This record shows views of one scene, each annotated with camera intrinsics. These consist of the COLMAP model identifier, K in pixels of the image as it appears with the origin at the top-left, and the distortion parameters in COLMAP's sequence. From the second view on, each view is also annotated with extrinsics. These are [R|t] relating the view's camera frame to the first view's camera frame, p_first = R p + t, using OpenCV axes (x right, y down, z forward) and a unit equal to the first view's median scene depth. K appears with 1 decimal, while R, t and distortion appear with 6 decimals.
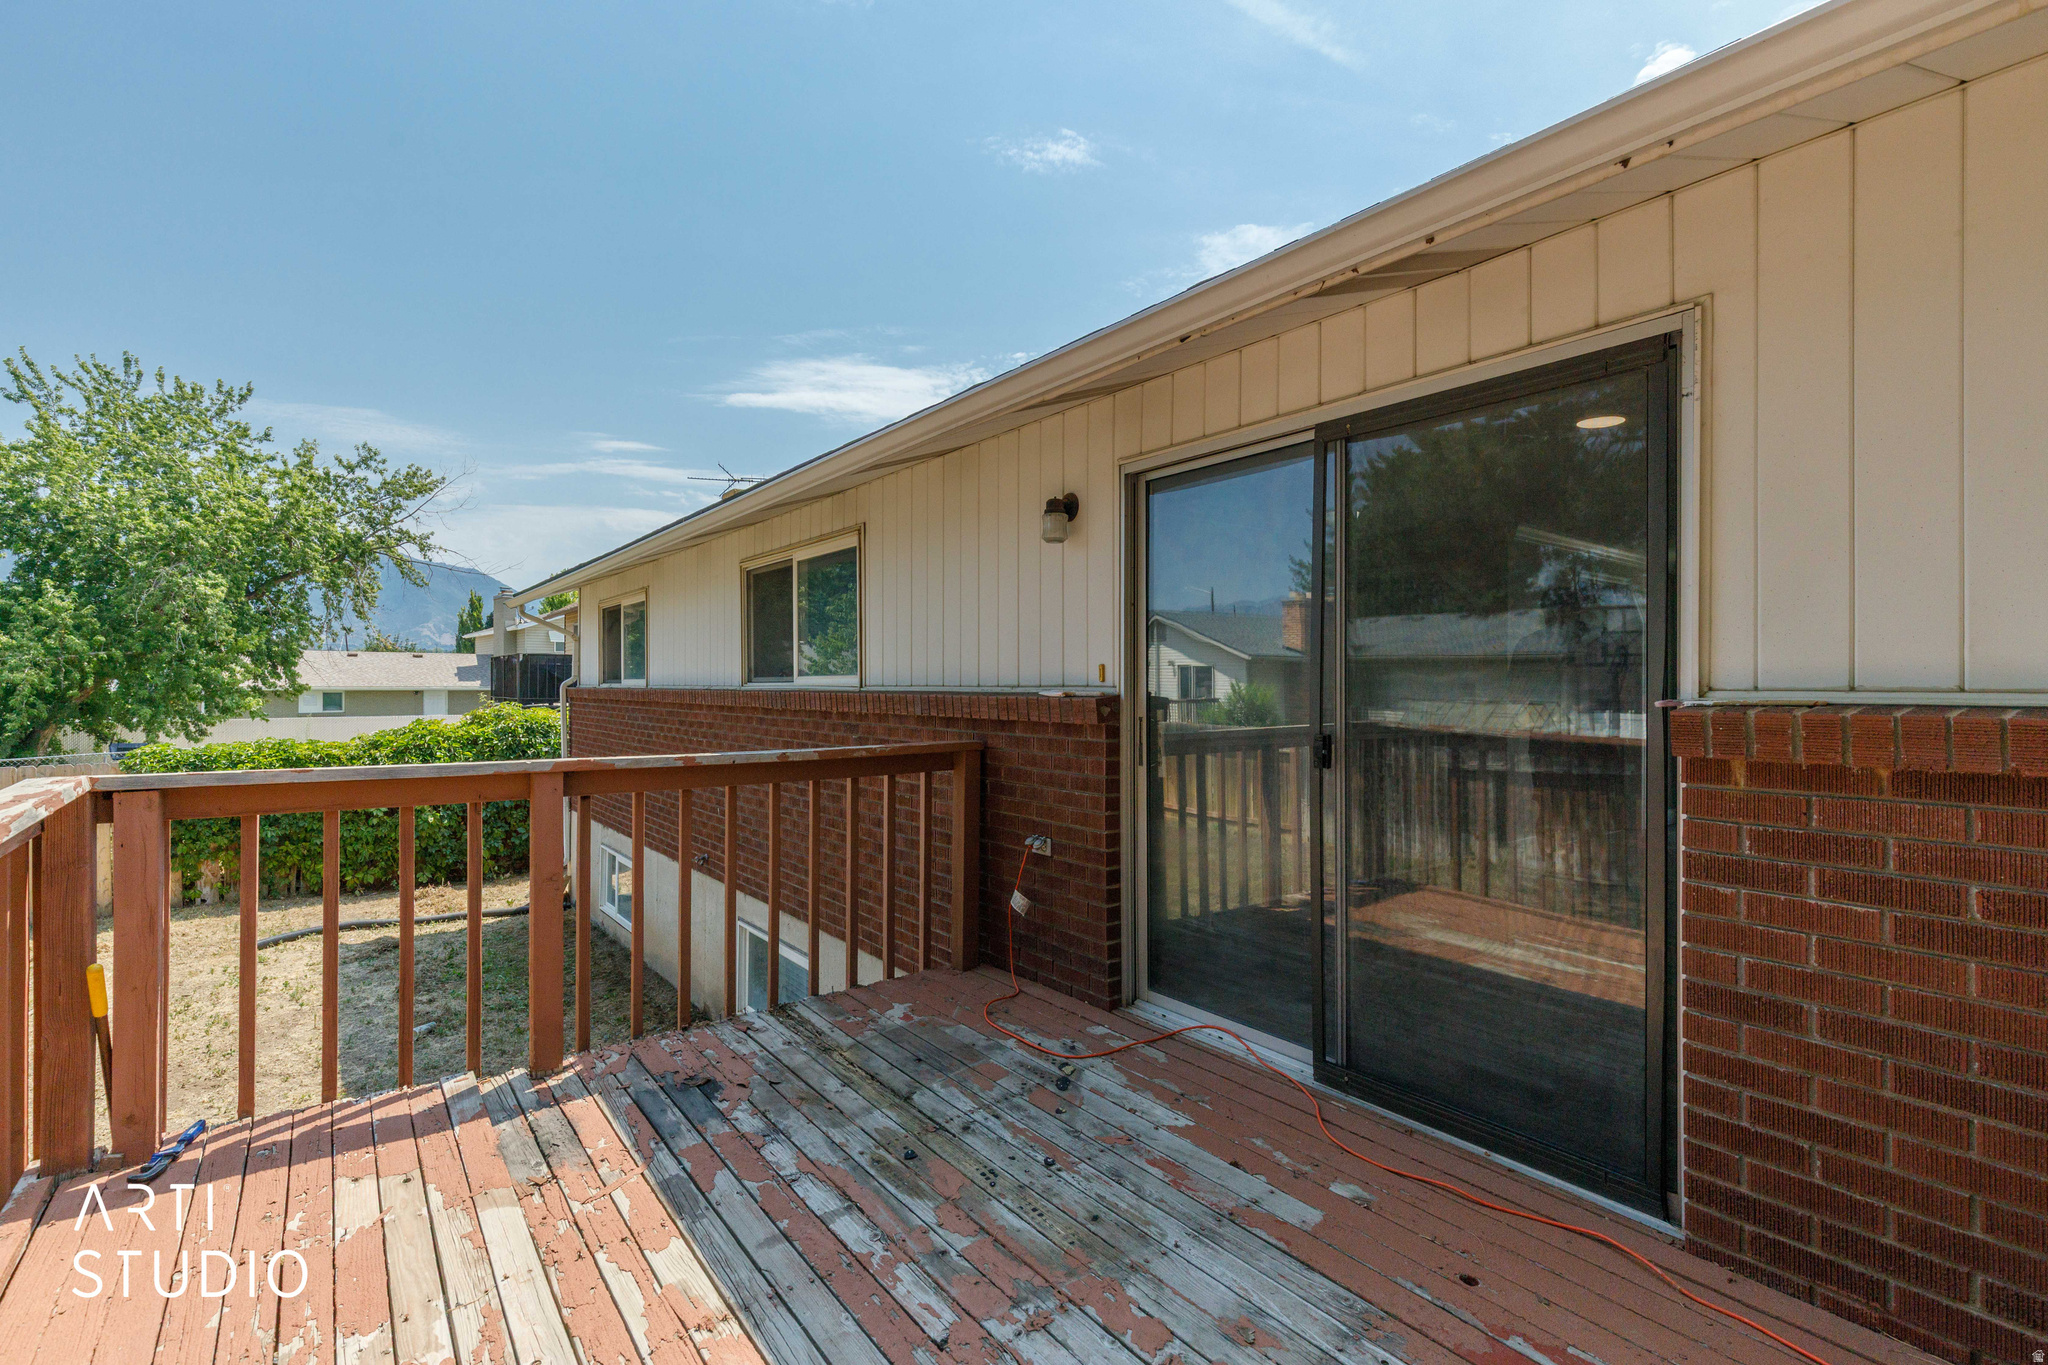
lens RADIAL K [[953.6, 0, 1024.0], [0, 953.6, 682.5], [0, 0, 1]] dist [0.000372, 0.000046]
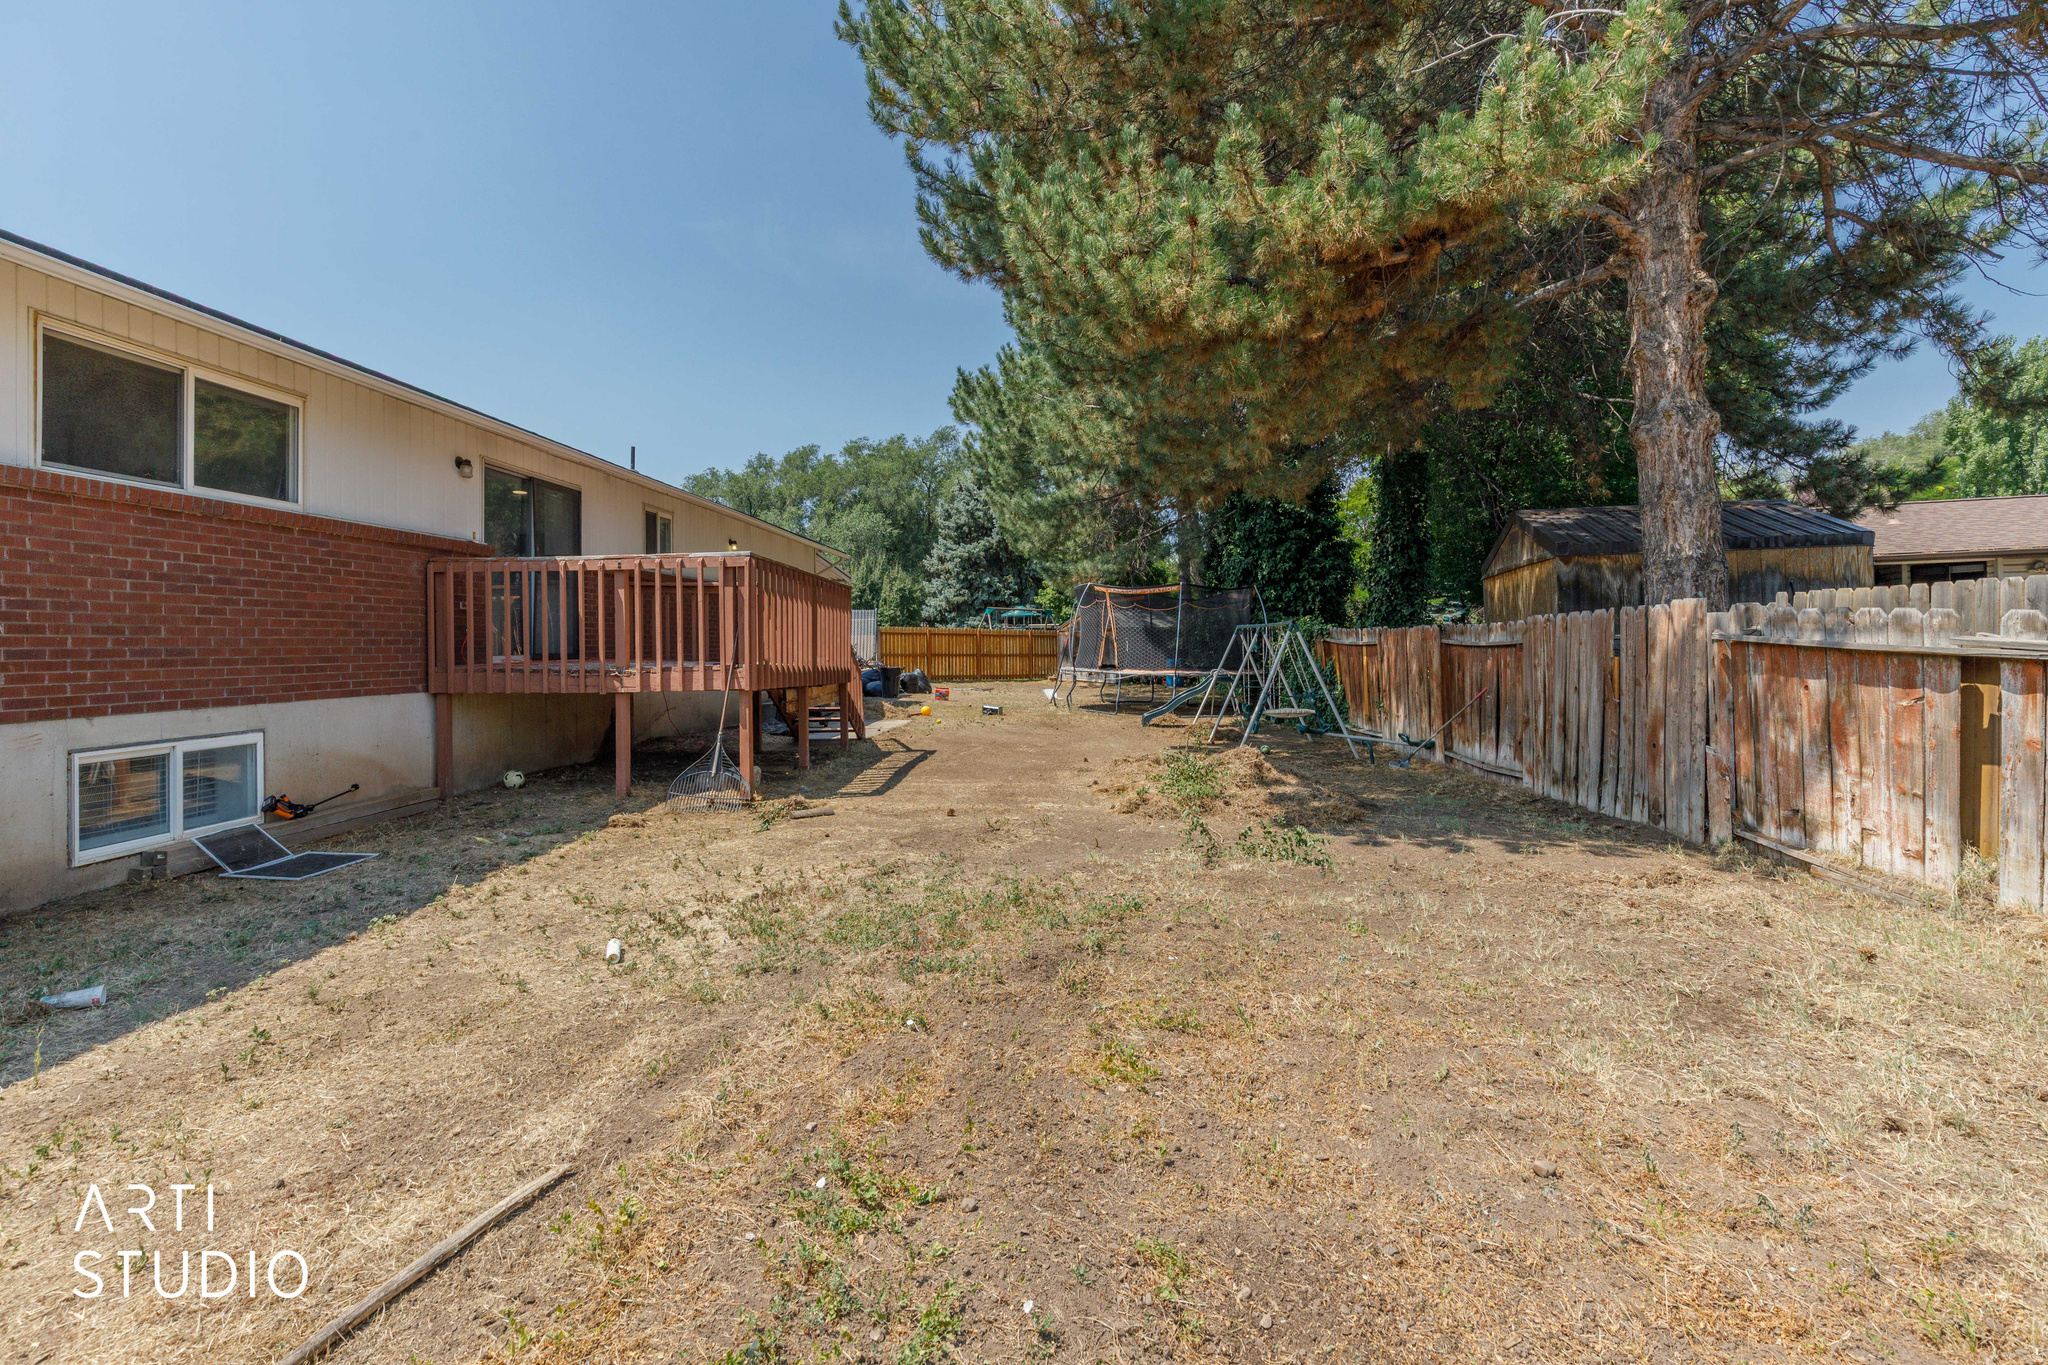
lens RADIAL K [[953.6, 0, 1024.0], [0, 953.6, 682.5], [0, 0, 1]] dist [0.000372, 0.000046]
pose [[-0.762520, -0.026693, 0.646413, -0.401618], [0.000573, 0.999120, 0.041934, 0.042350], [-0.646964, 0.032346, -0.761834, 0.295147]]
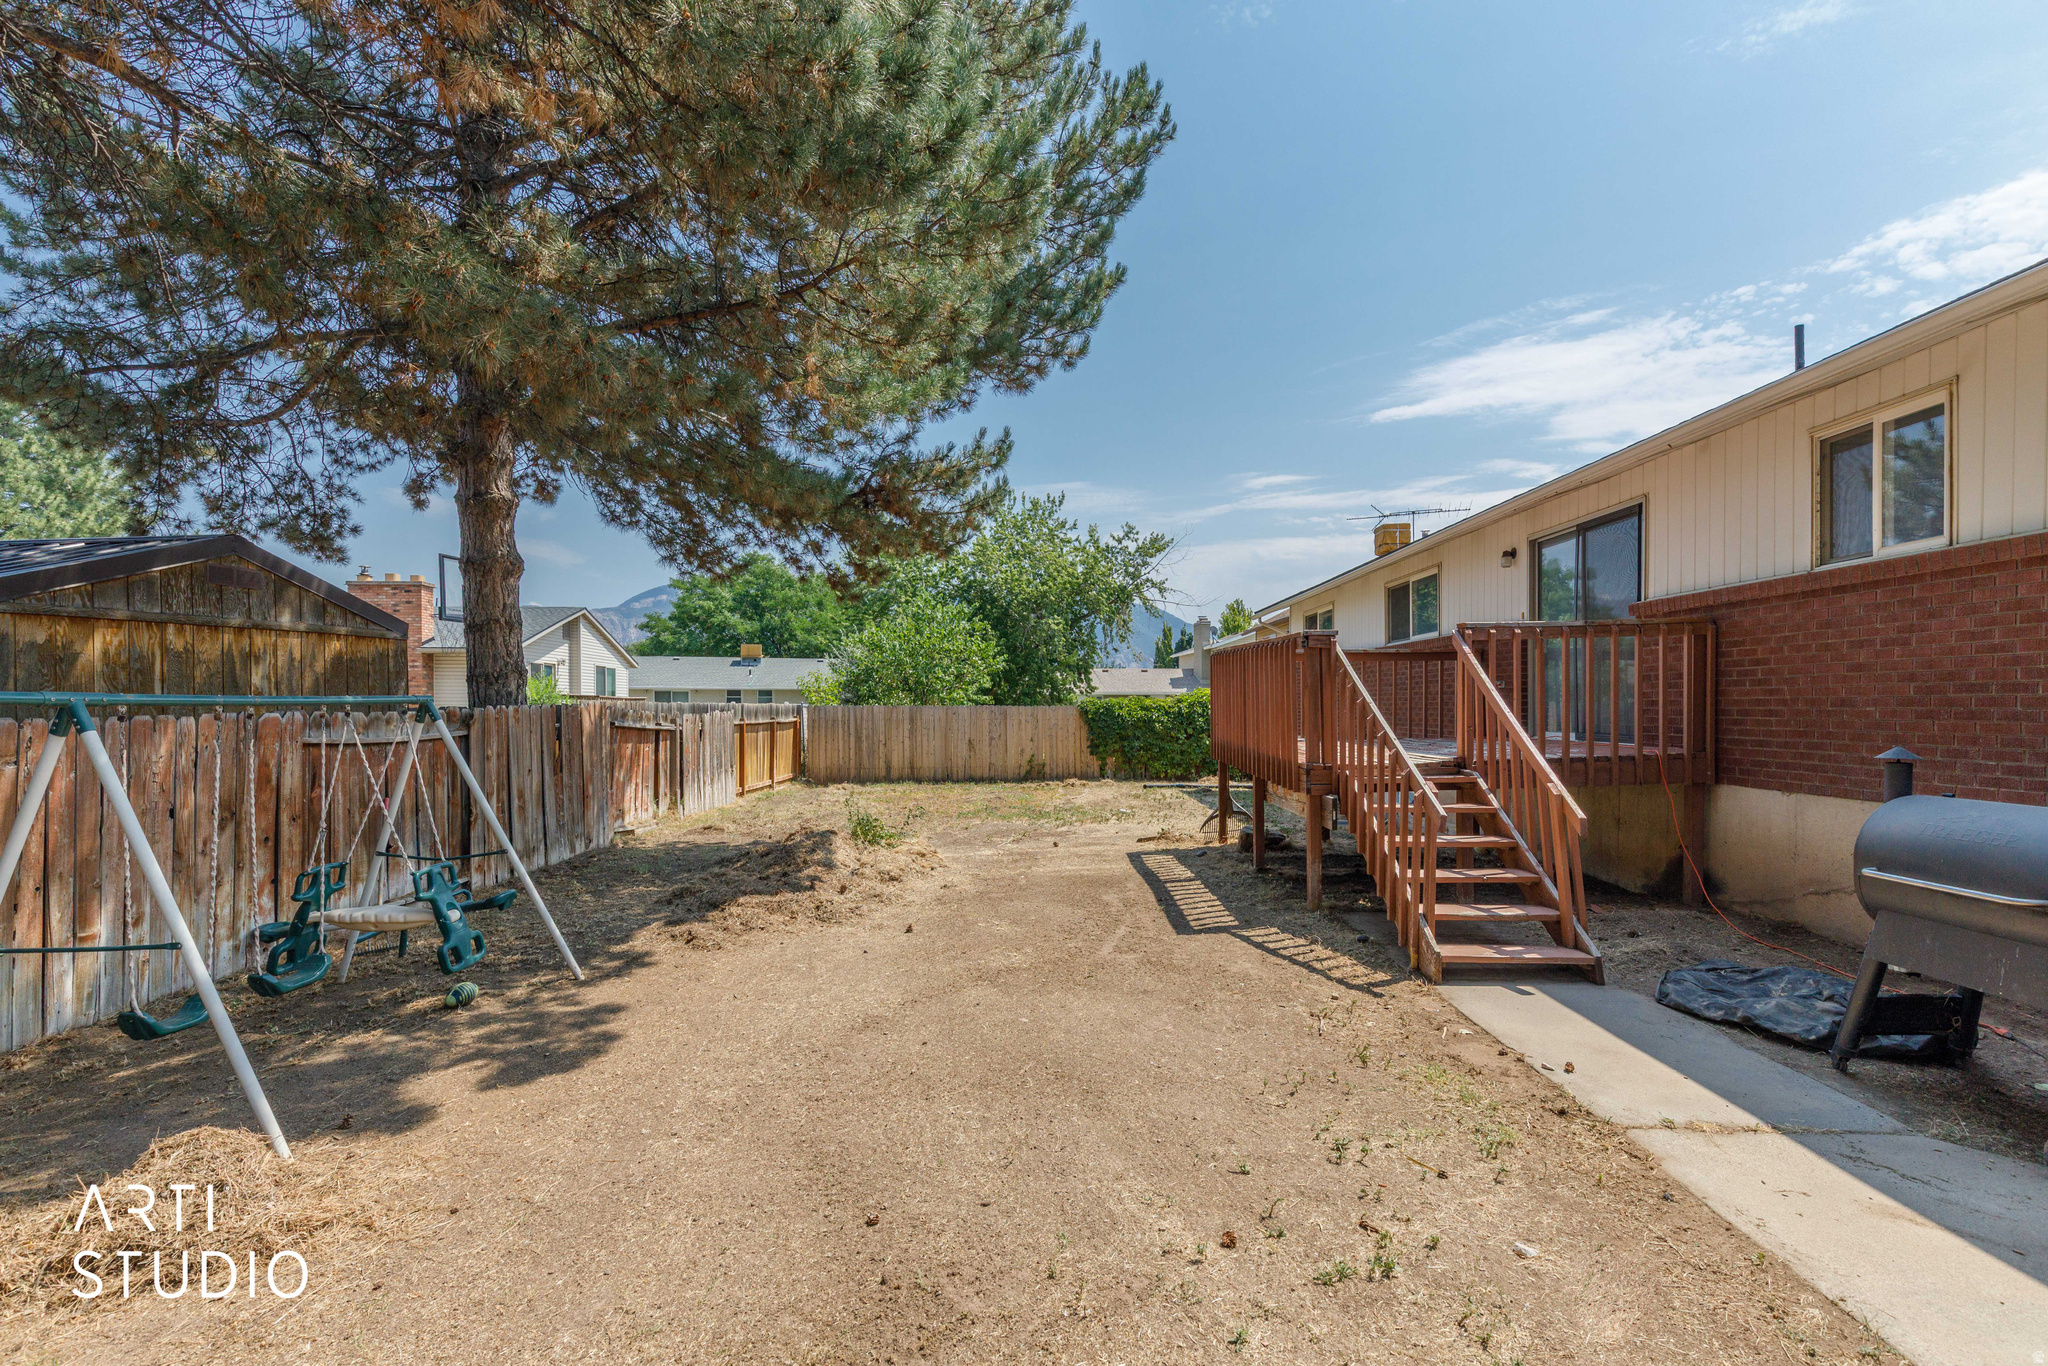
lens RADIAL K [[966.8, 0, 1035.5], [0, 966.8, 707.6], [0, 0, 1]] dist [0.001245, 0.000306]
pose [[0.801522, -0.008670, -0.597903, 0.090481], [0.011301, 0.999936, 0.000650, 0.034241], [0.597859, -0.007278, 0.801568, -0.295459]]
